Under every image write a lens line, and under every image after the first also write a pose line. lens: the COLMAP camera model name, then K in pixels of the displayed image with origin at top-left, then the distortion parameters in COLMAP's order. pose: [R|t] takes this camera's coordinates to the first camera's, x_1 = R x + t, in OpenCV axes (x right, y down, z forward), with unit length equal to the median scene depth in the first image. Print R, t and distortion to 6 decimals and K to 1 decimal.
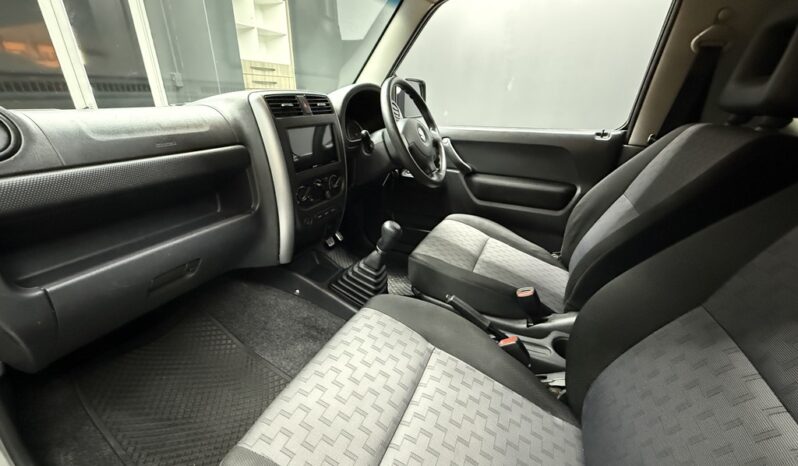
lens RADIAL K [[317.8, 0, 399.0], [0, 317.8, 233.0], [0, 0, 1]] dist [-0.002408, 0.000320]
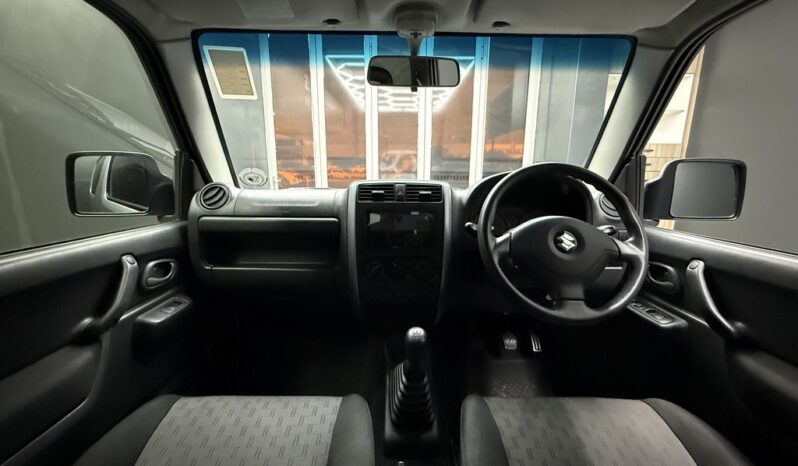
lens RADIAL K [[317.8, 0, 399.0], [0, 317.8, 233.0], [0, 0, 1]] dist [-0.002408, 0.000320]
pose [[0.412099, 0.160798, -0.896838, 0.451138], [-0.362049, 0.932159, 0.000769, -0.174122], [0.836119, 0.324382, 0.442359, 0.357047]]
